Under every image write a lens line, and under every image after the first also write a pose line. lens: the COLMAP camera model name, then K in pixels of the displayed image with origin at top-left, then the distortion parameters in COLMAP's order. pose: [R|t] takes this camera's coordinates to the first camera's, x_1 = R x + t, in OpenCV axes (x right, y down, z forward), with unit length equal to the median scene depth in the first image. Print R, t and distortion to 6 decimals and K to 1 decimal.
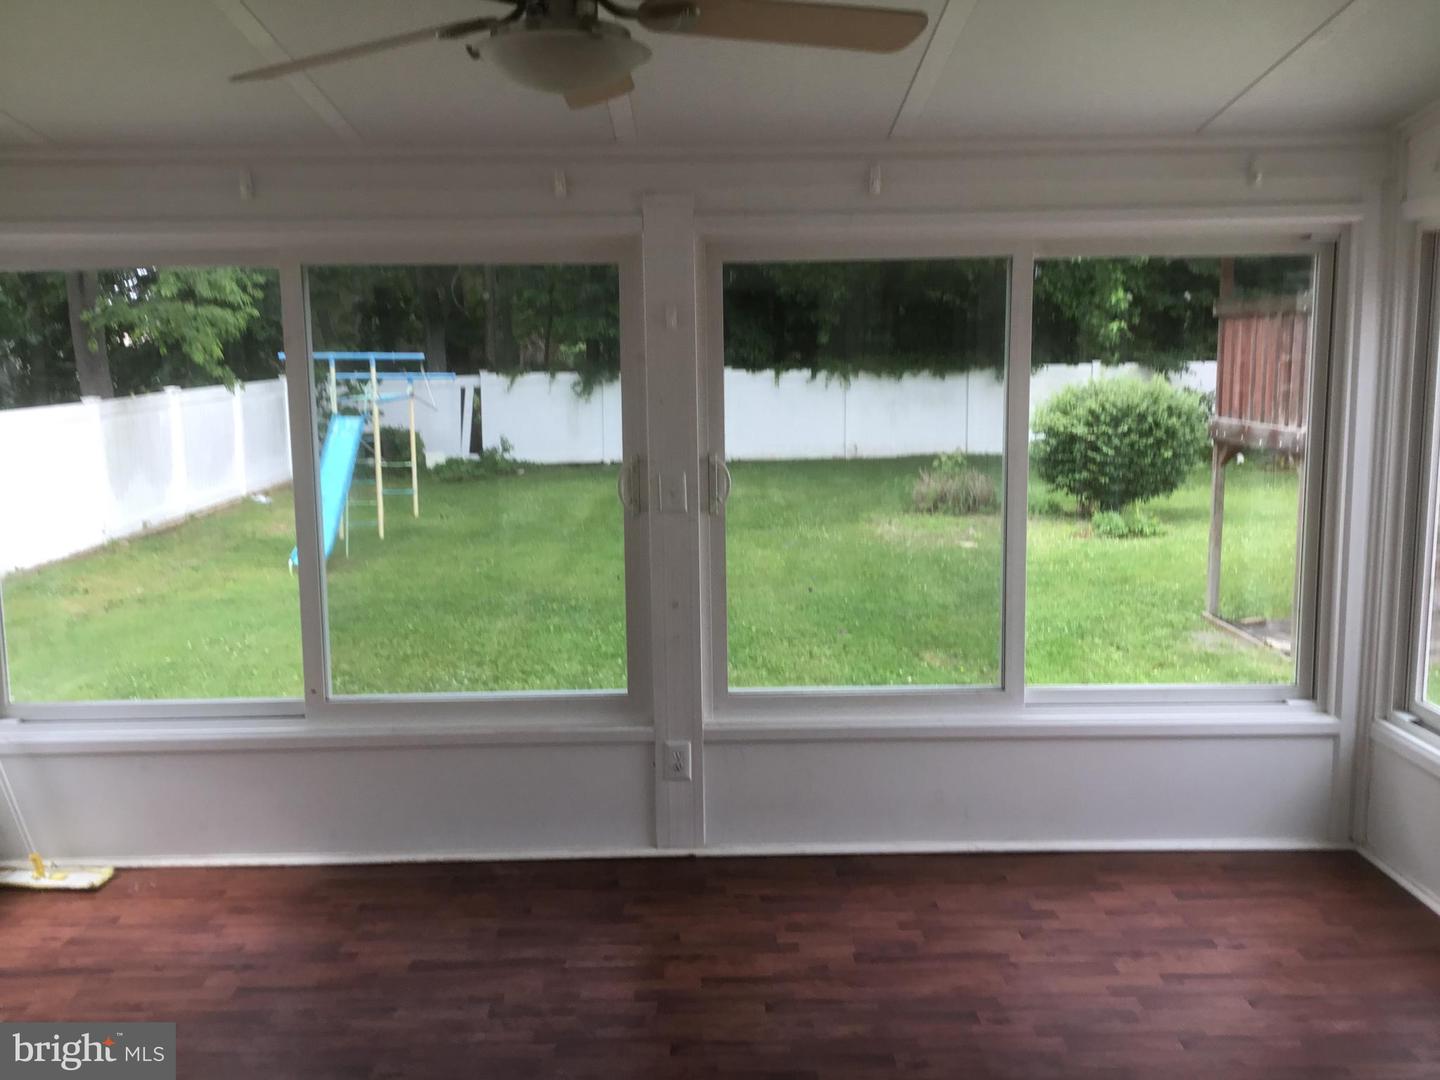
lens RADIAL K [[1292.4, 0, 694.4], [0, 1292.4, 528.5], [0, 0, 1]] dist [0.091381, -0.154399]
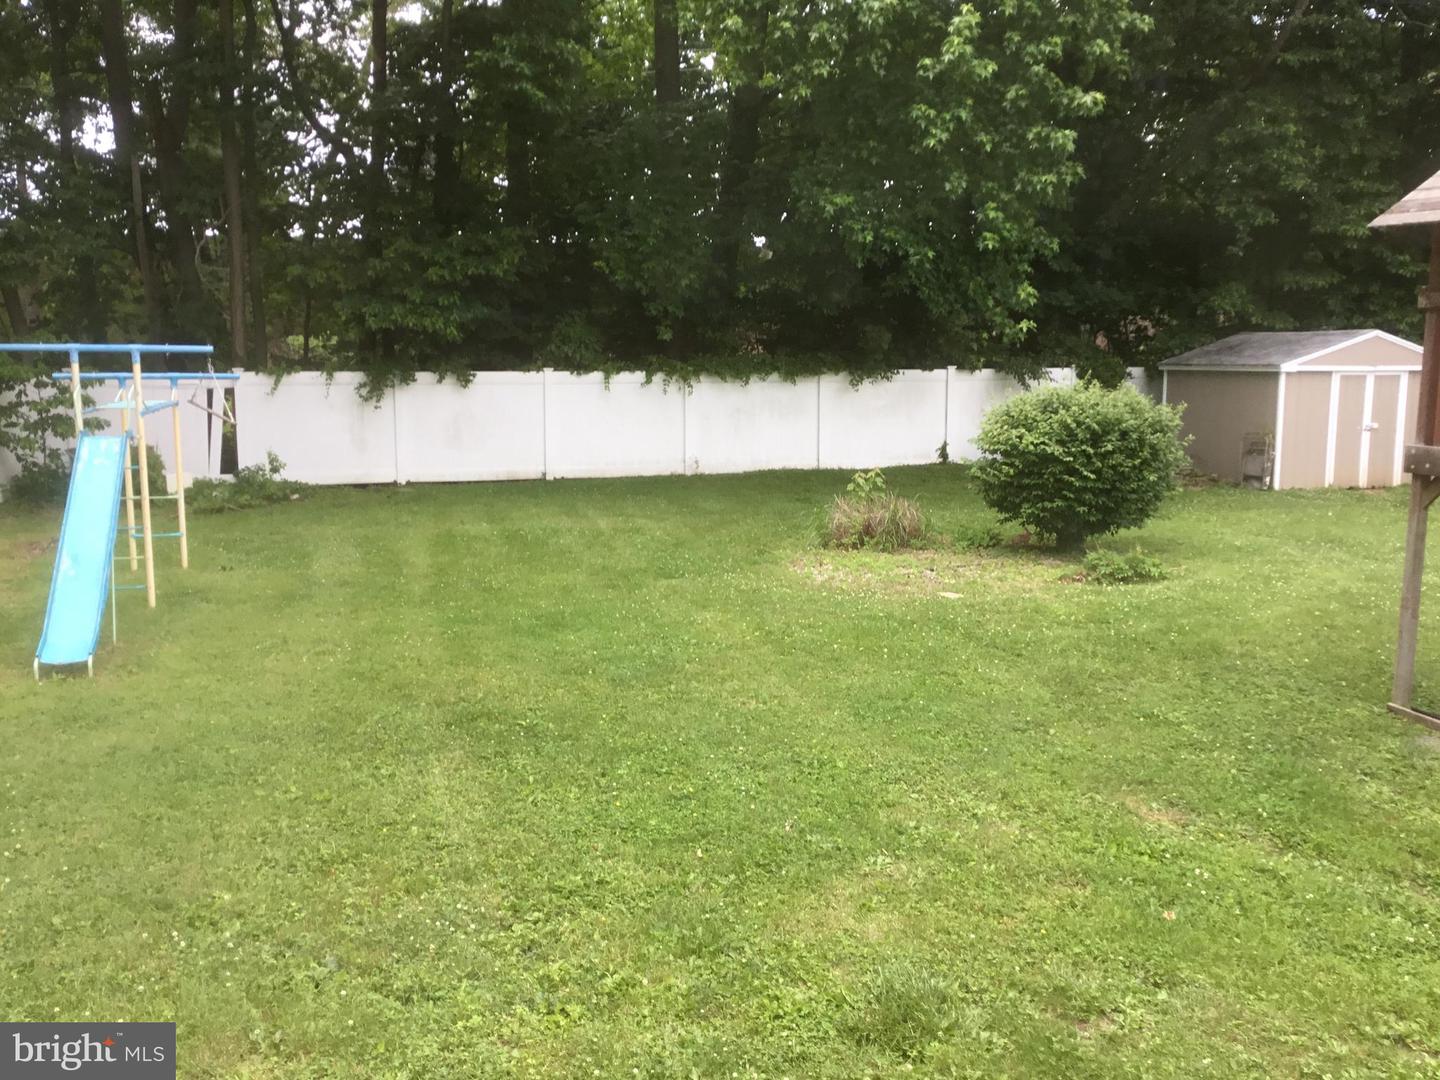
lens RADIAL K [[1292.4, 0, 696.8], [0, 1292.4, 563.3], [0, 0, 1]] dist [0.091381, -0.154399]
pose [[0.972311, -0.025122, 0.232337, -0.114726], [0.018947, 0.999406, 0.028771, -0.030366], [-0.232922, -0.023572, 0.972210, 0.239258]]
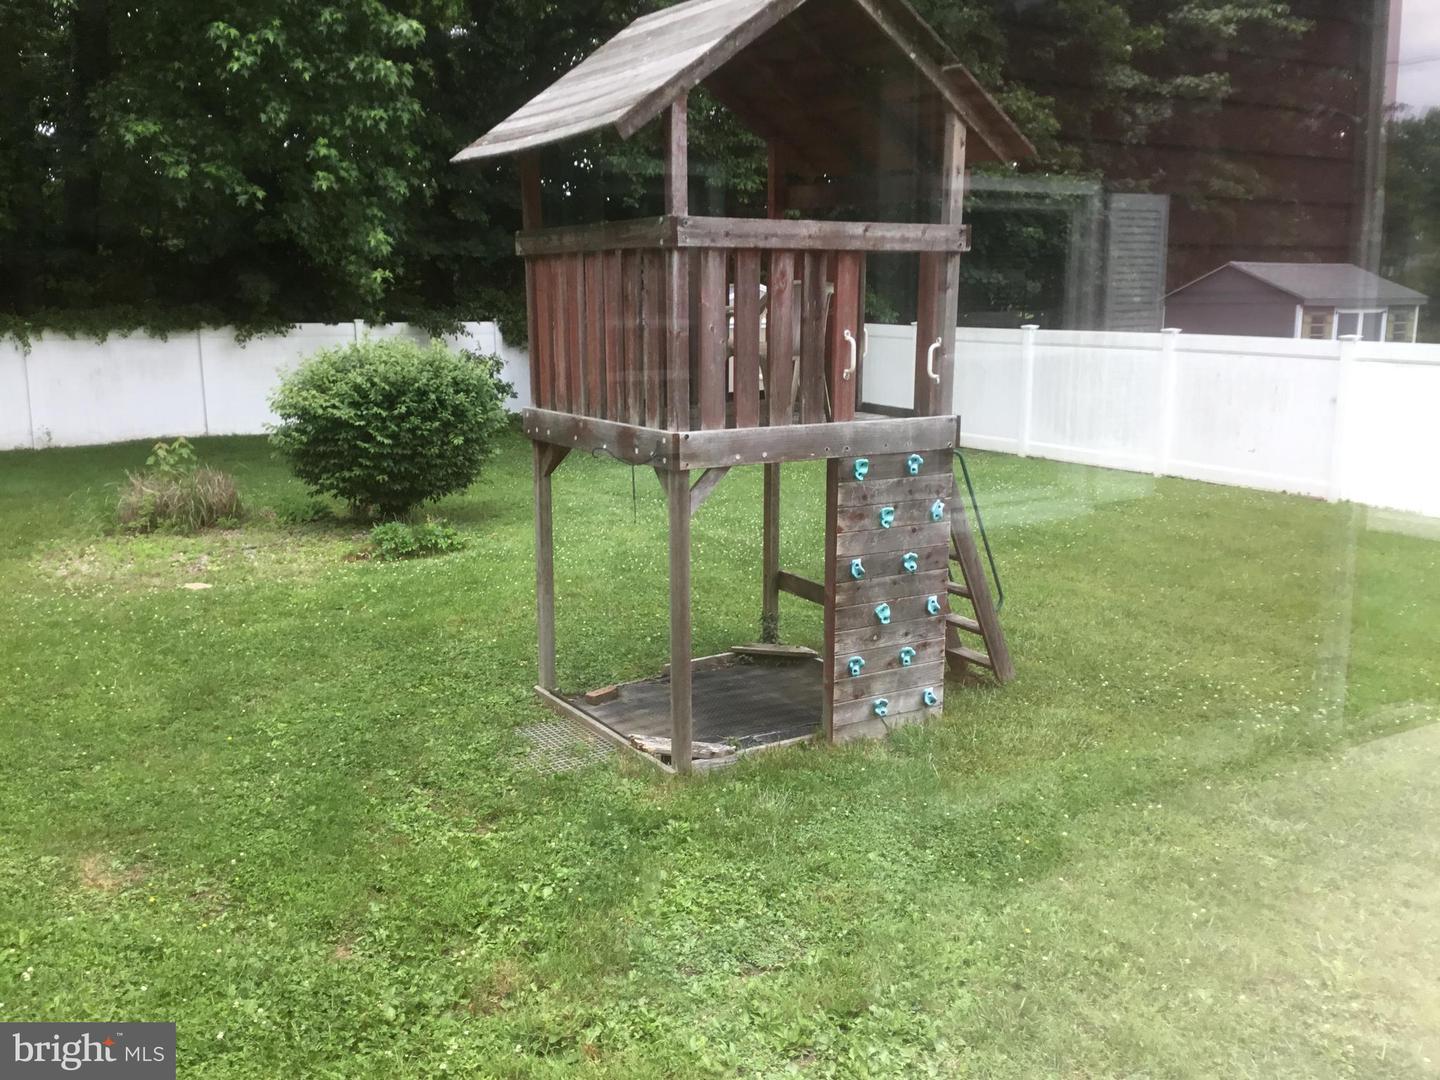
lens RADIAL K [[1292.4, 0, 712.4], [0, 1292.4, 561.9], [0, 0, 1]] dist [0.091381, -0.154399]
pose [[0.850162, -0.095522, 0.517784, 0.078099], [0.065611, 0.994960, 0.075823, -0.032248], [-0.522417, -0.030489, 0.852145, 0.241677]]
